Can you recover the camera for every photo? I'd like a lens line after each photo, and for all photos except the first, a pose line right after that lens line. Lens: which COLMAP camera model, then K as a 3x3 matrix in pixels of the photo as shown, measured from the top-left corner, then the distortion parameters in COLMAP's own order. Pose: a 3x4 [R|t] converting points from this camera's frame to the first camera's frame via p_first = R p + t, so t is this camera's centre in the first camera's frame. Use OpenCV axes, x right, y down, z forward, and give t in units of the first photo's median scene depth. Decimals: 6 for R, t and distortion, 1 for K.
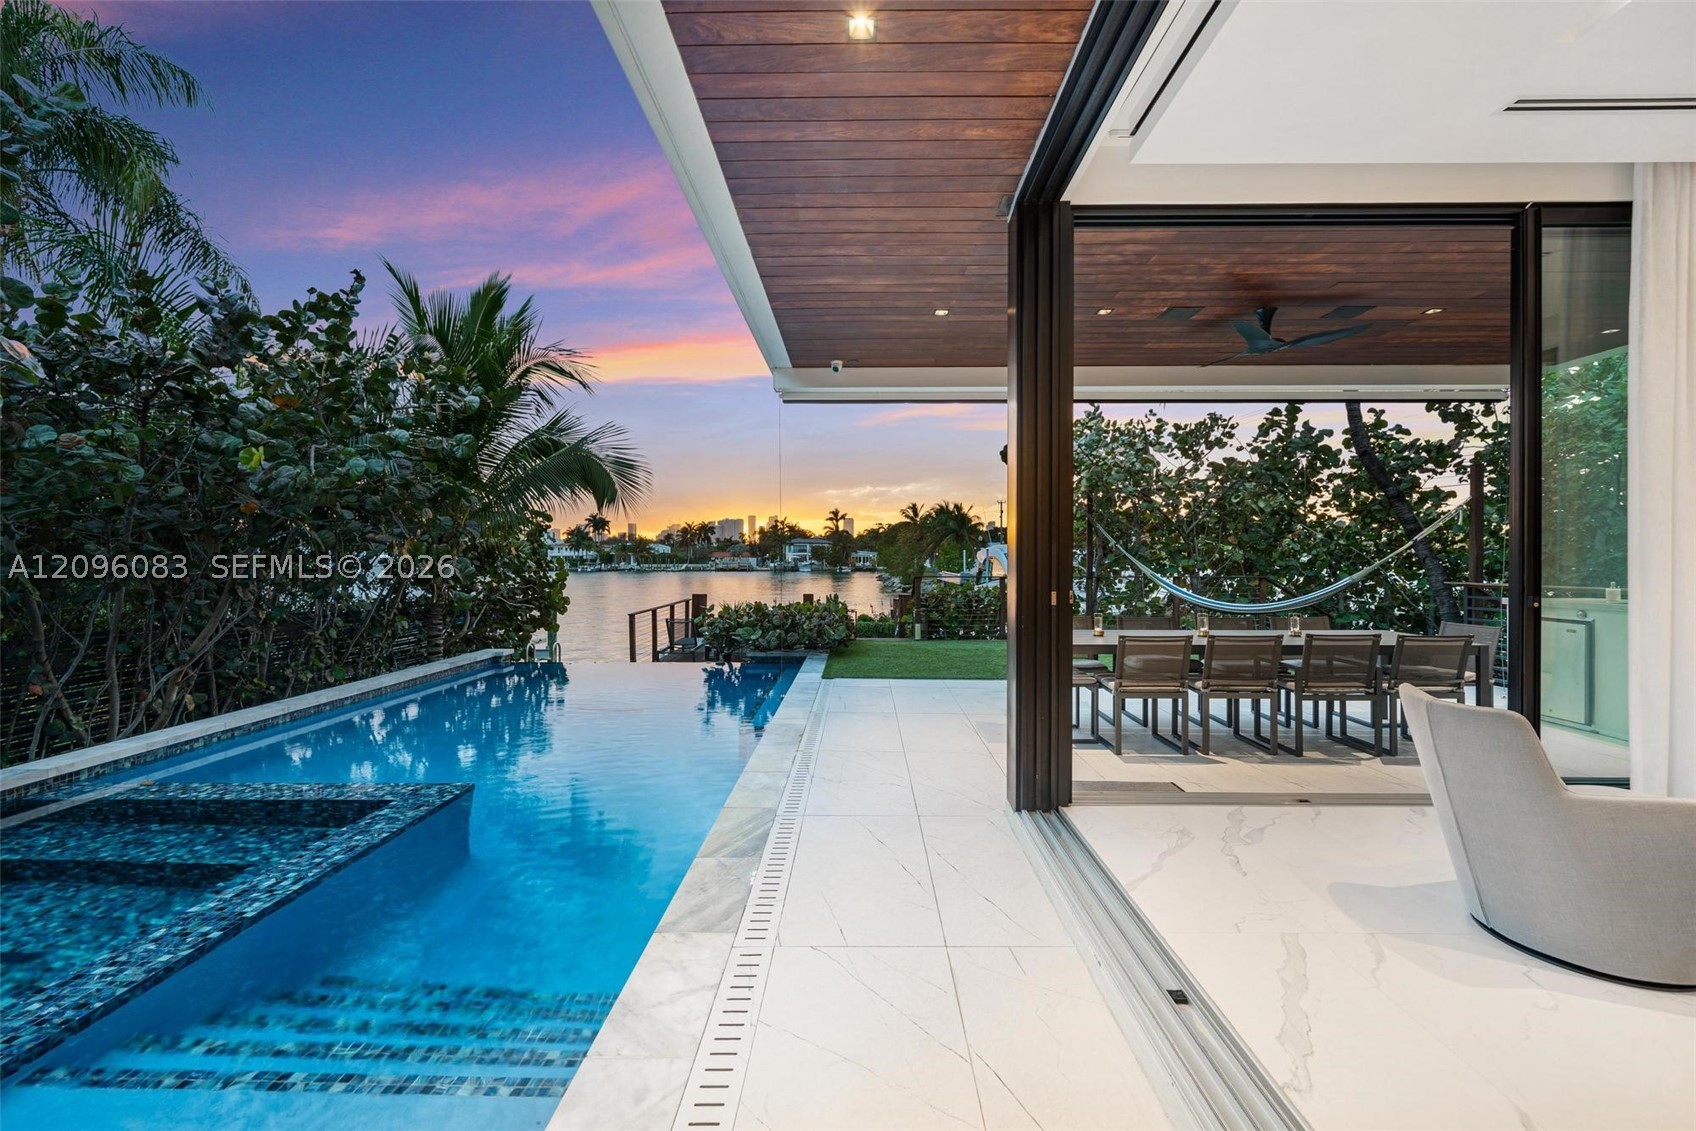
lens RADIAL K [[669.4, 0, 850.5], [0, 669.4, 561.4], [0, 0, 1]] dist [-0.002344, -0.000201]
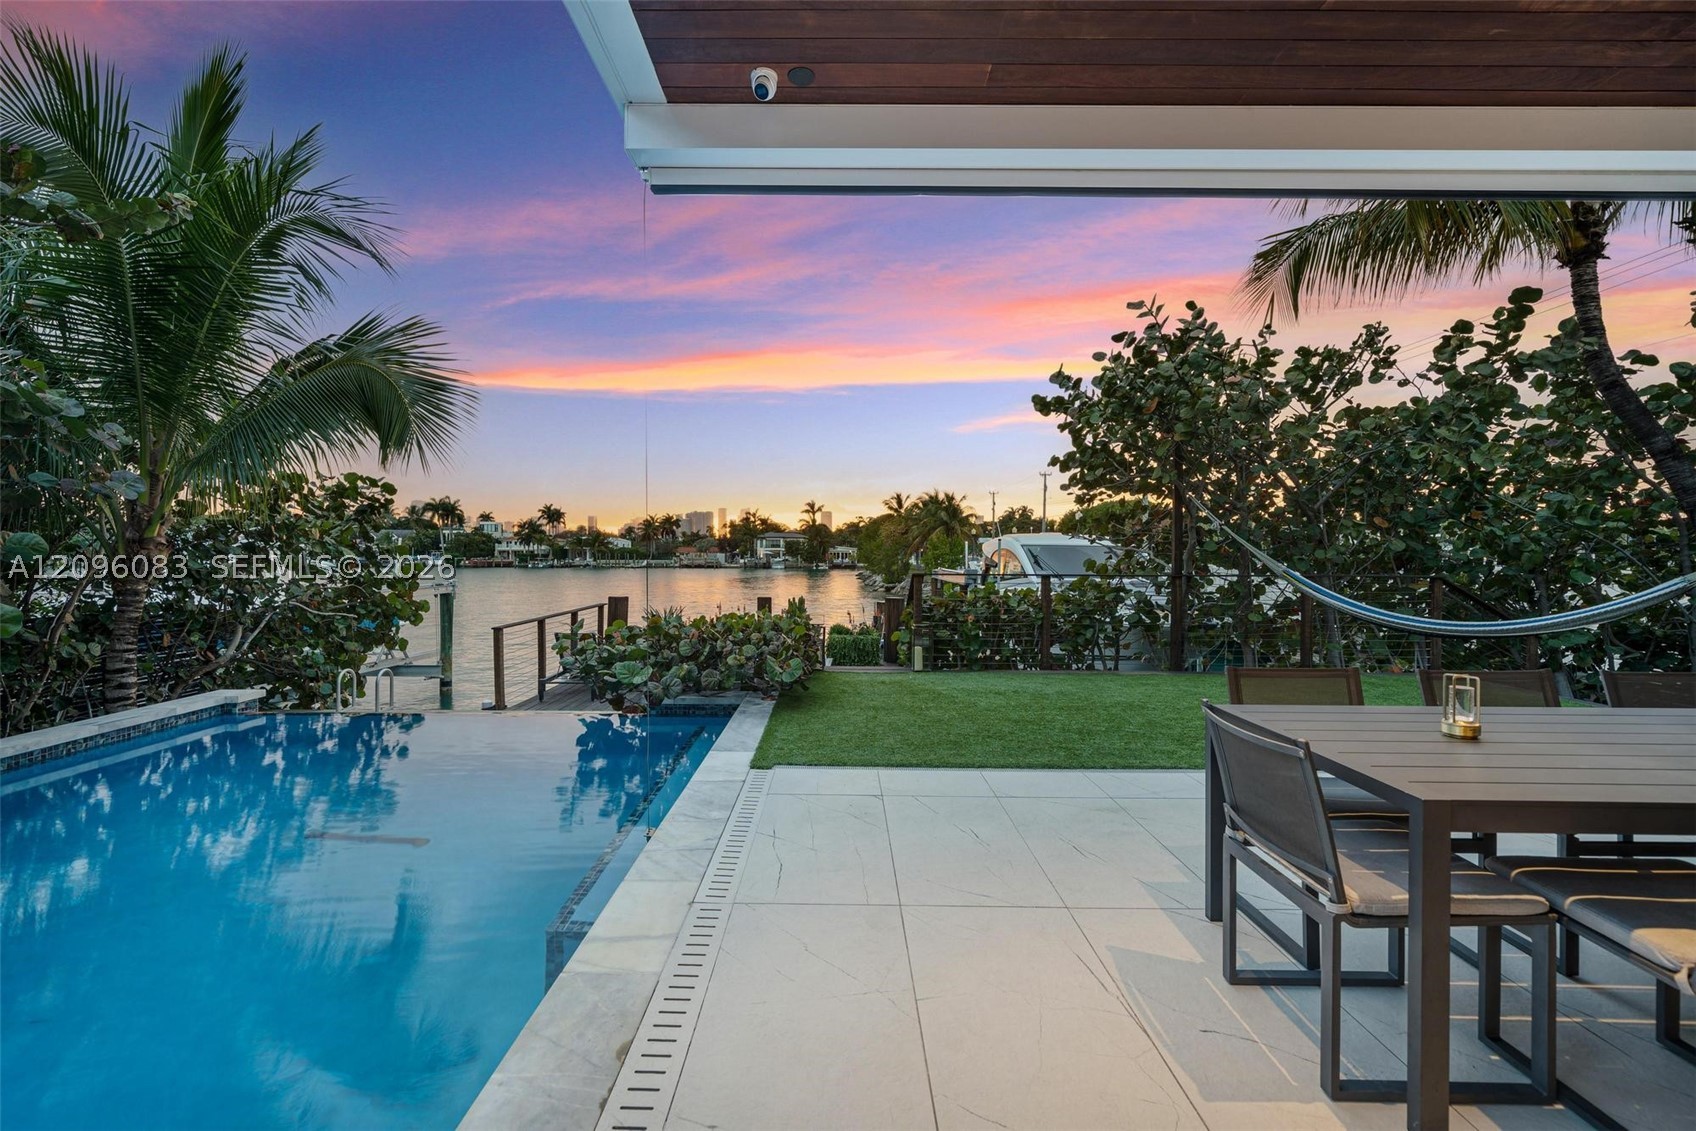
lens RADIAL K [[719.1, 0, 849.1], [0, 719.1, 549.8], [0, 0, 1]] dist [0.010619, -0.000496]
pose [[0.999584, 0.004618, 0.028476, 0.009617], [-0.004286, 0.999922, -0.011723, 0.005734], [-0.028528, 0.011596, 0.999526, 0.228266]]
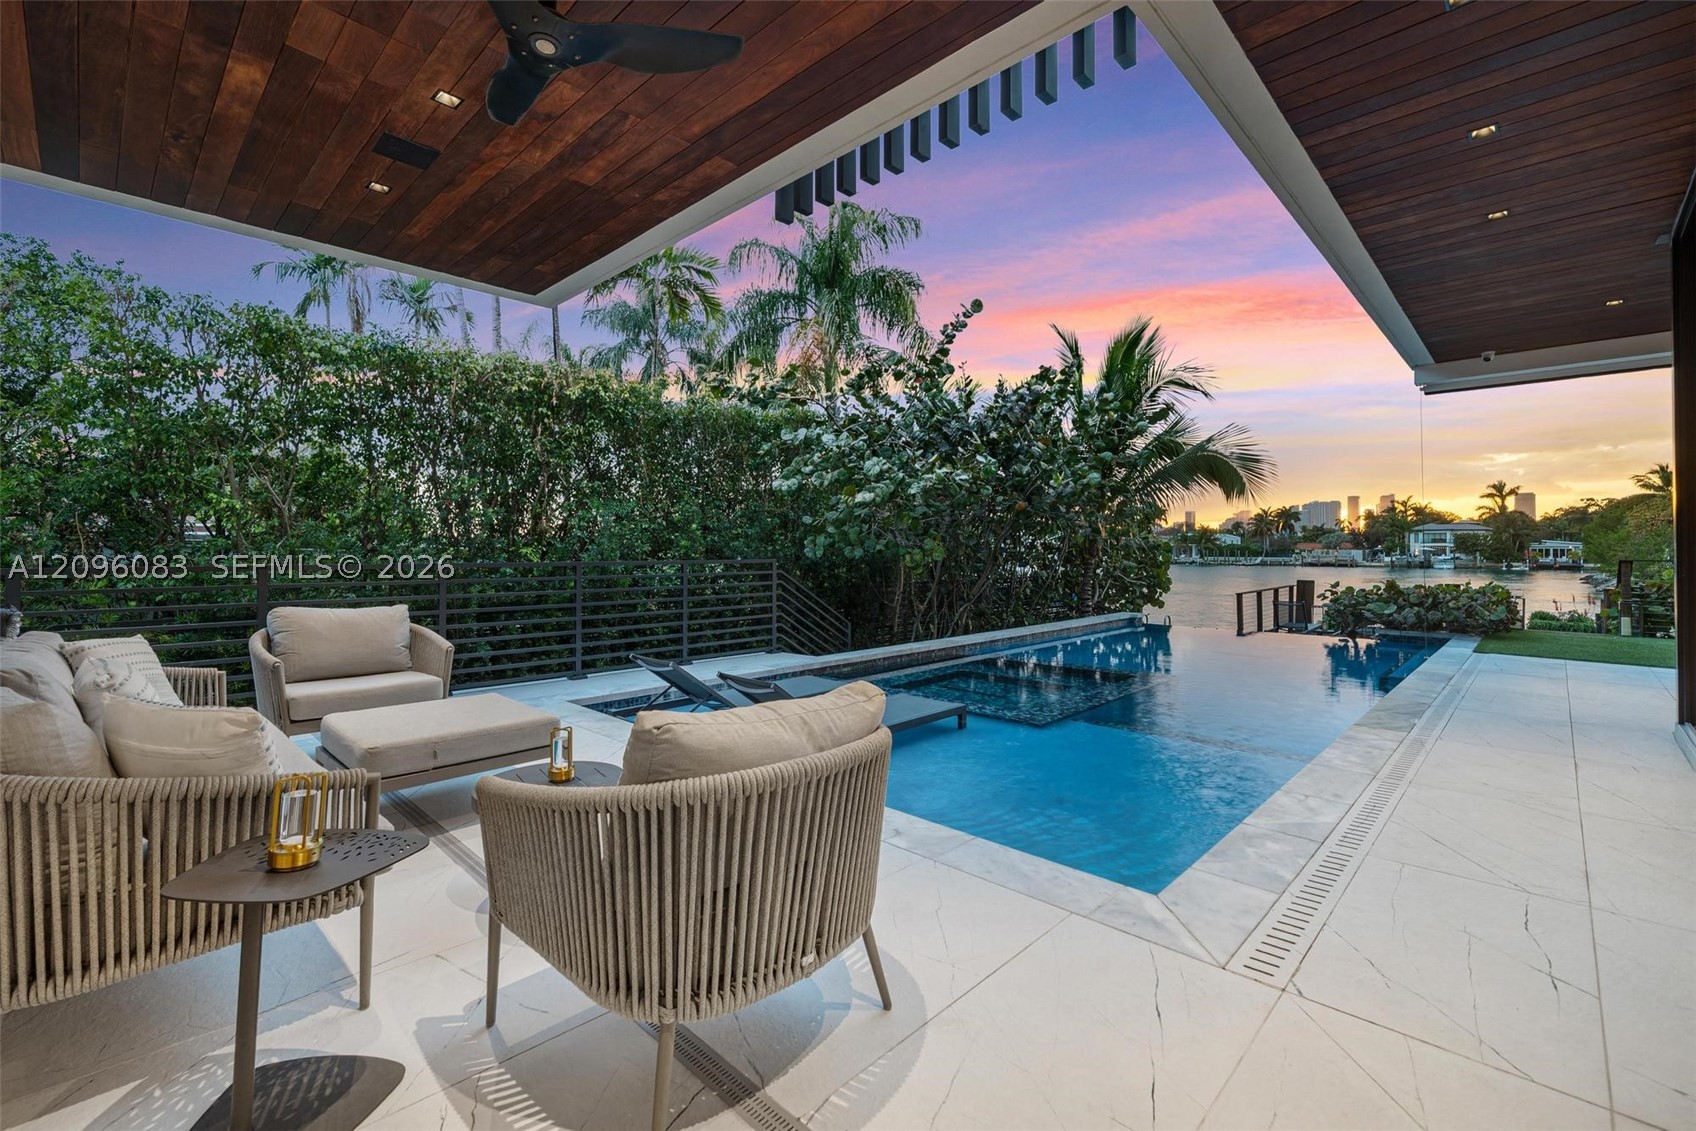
lens RADIAL K [[719.1, 0, 860.7], [0, 719.1, 539.2], [0, 0, 1]] dist [0.010619, -0.000496]
pose [[0.735111, -0.006962, -0.677911, 0.011641], [-0.006856, 0.999820, -0.017703, 0.014456], [0.677912, 0.017661, 0.734931, -0.243125]]
